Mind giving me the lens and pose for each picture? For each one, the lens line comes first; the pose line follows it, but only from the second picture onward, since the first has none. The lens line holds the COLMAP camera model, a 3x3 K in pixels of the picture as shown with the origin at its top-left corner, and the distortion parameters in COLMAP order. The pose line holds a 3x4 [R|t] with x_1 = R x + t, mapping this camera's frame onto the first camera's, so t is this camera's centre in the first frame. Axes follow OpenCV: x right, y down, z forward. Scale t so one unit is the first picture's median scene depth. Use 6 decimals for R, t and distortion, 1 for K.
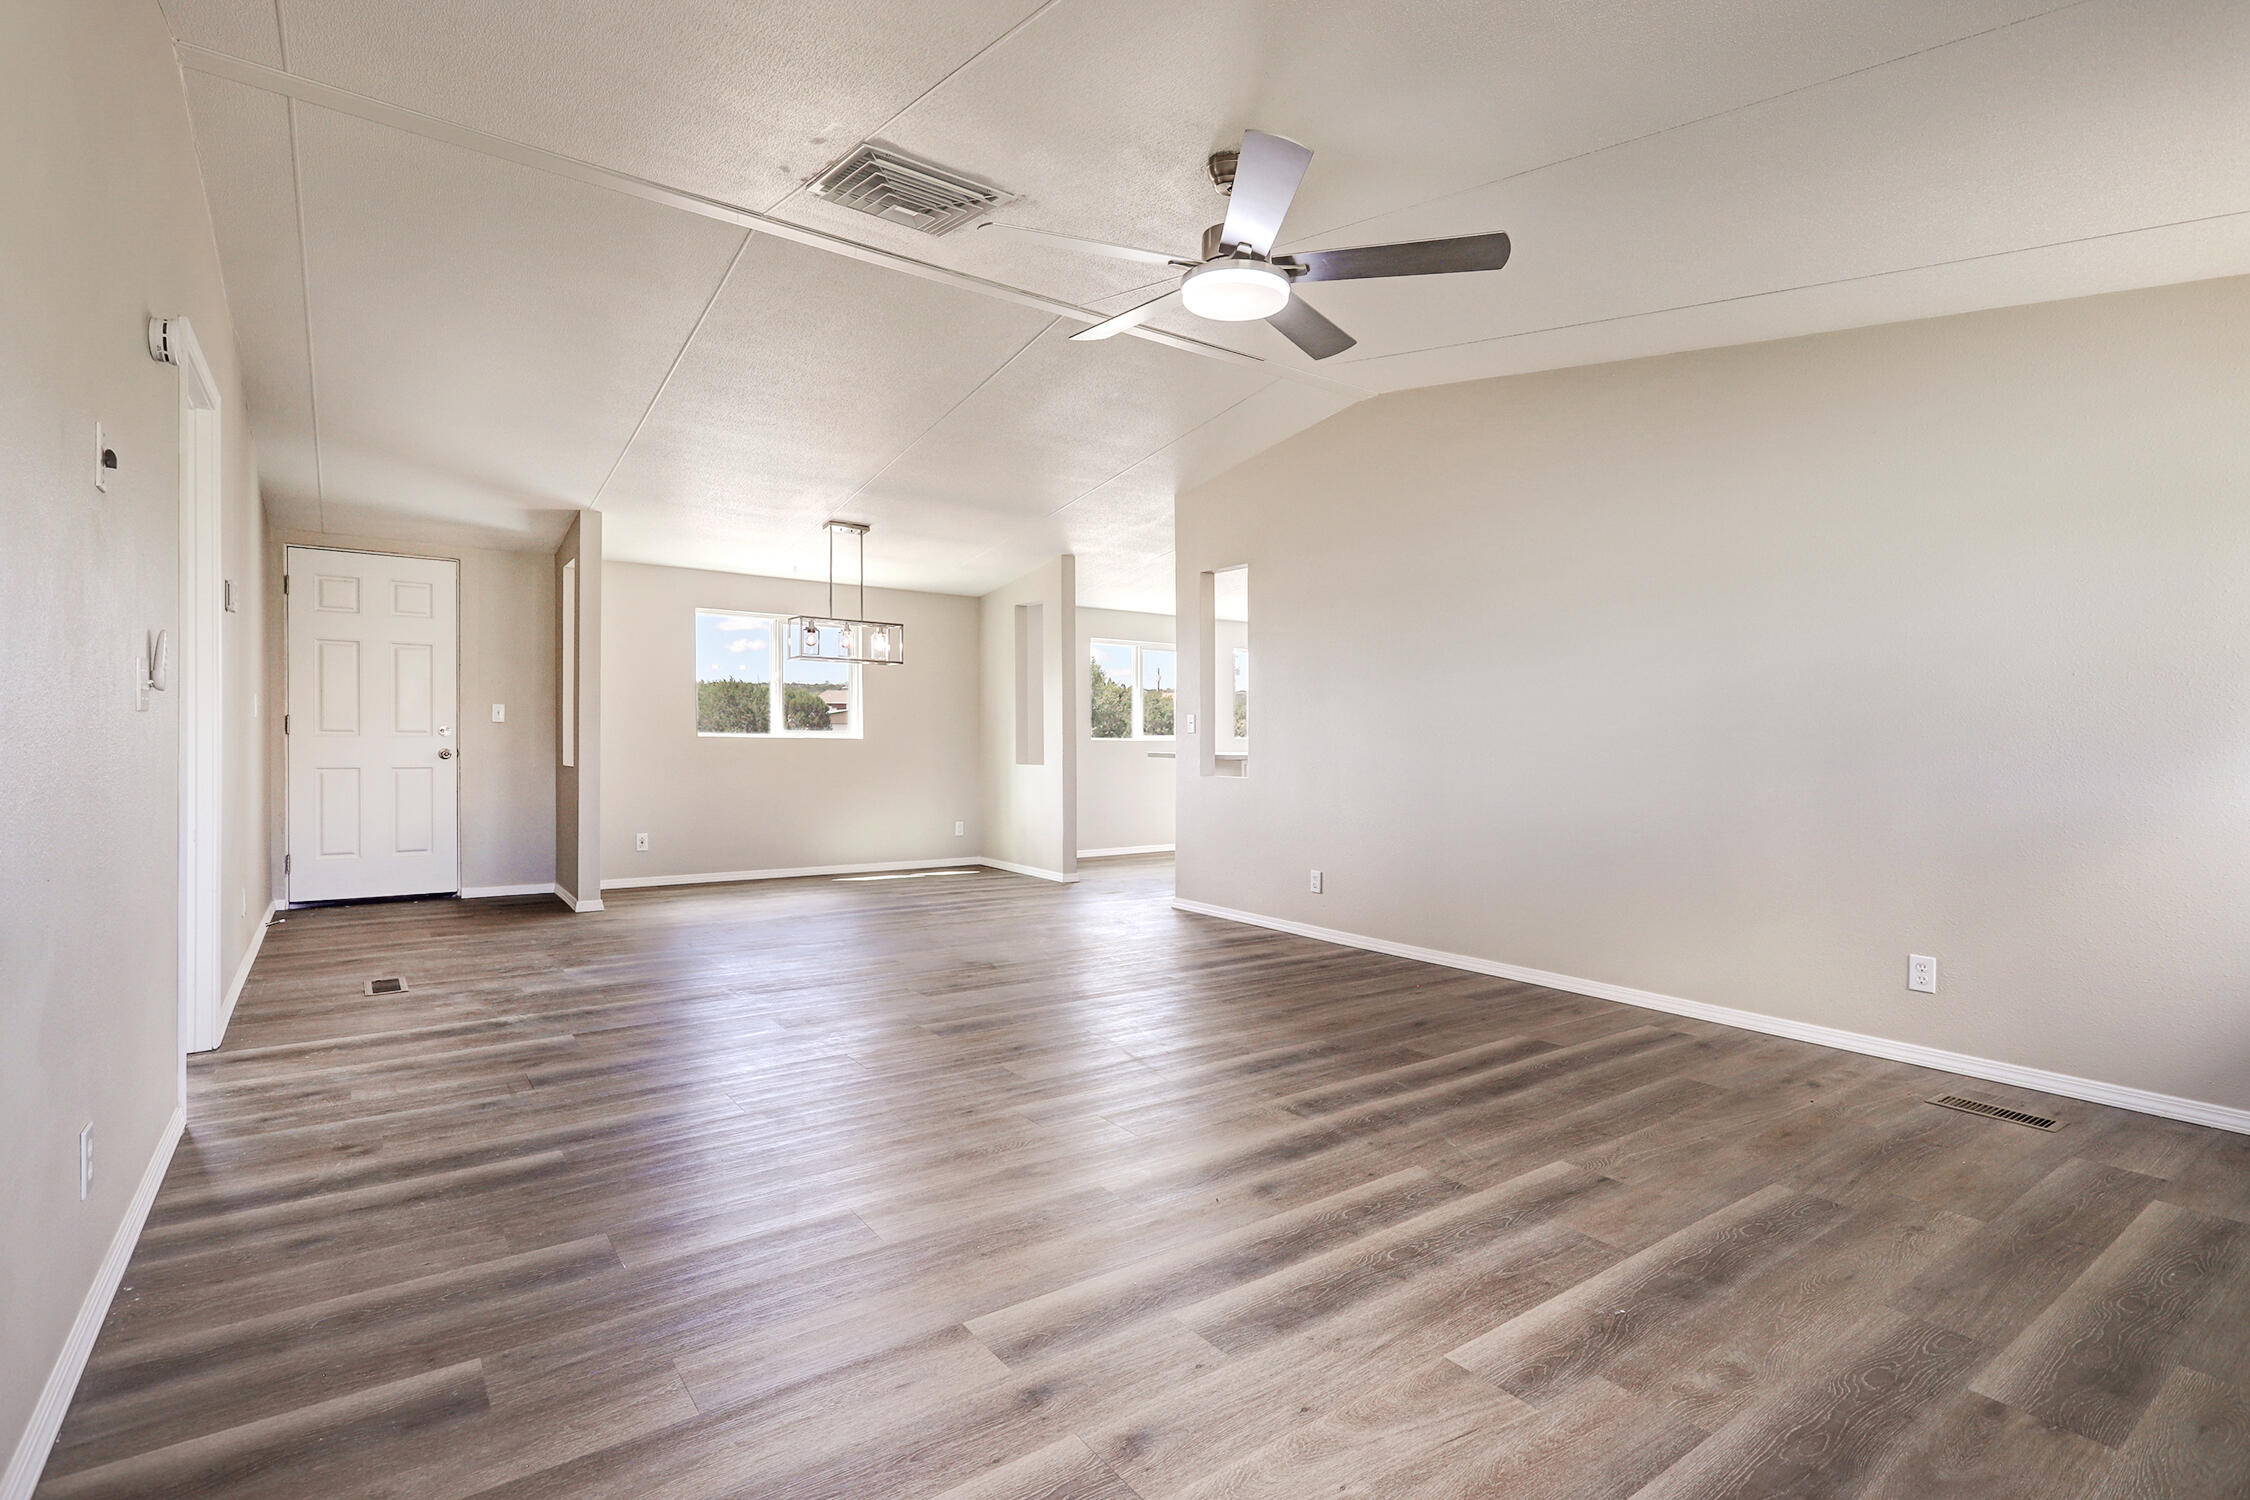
lens RADIAL K [[1068.7, 0, 1123.4], [0, 1068.7, 733.2], [0, 0, 1]] dist [-0.000023, 0.000411]
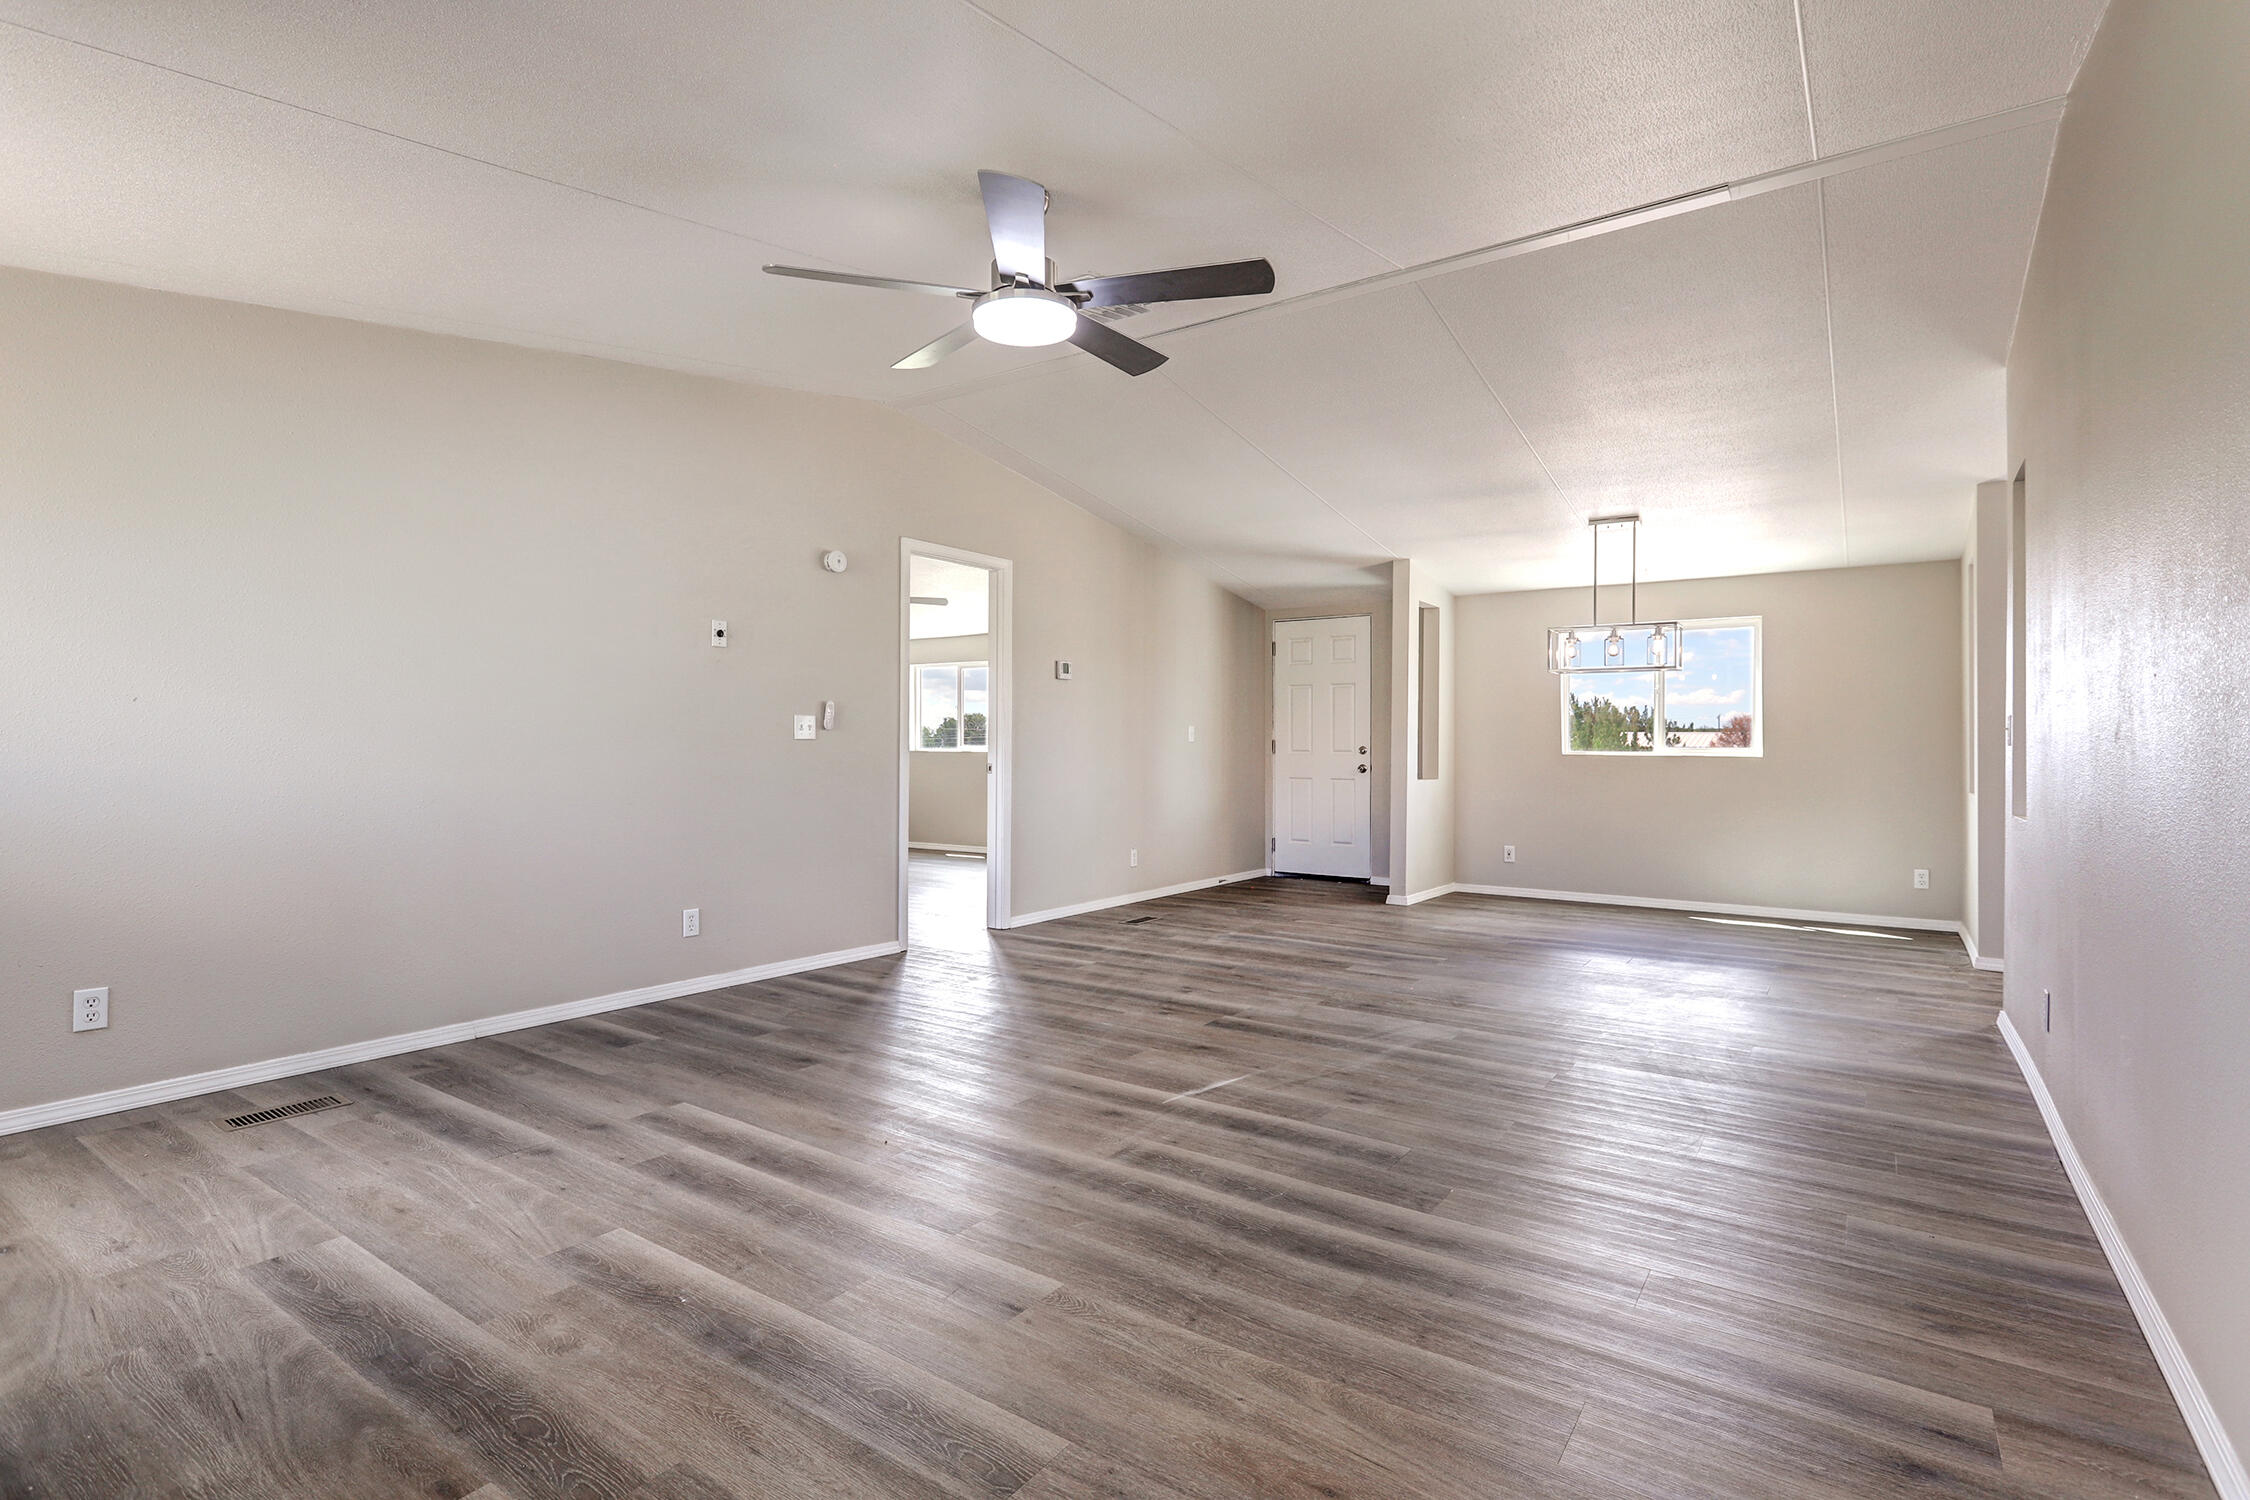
lens RADIAL K [[1068.7, 0, 1124.2], [0, 1068.7, 762.4], [0, 0, 1]] dist [-0.000023, 0.000411]
pose [[0.327309, 0.003705, -0.944910, 1.027545], [0.001542, 0.999989, 0.004455, 0.012670], [0.944916, -0.002915, 0.327300, 0.695121]]
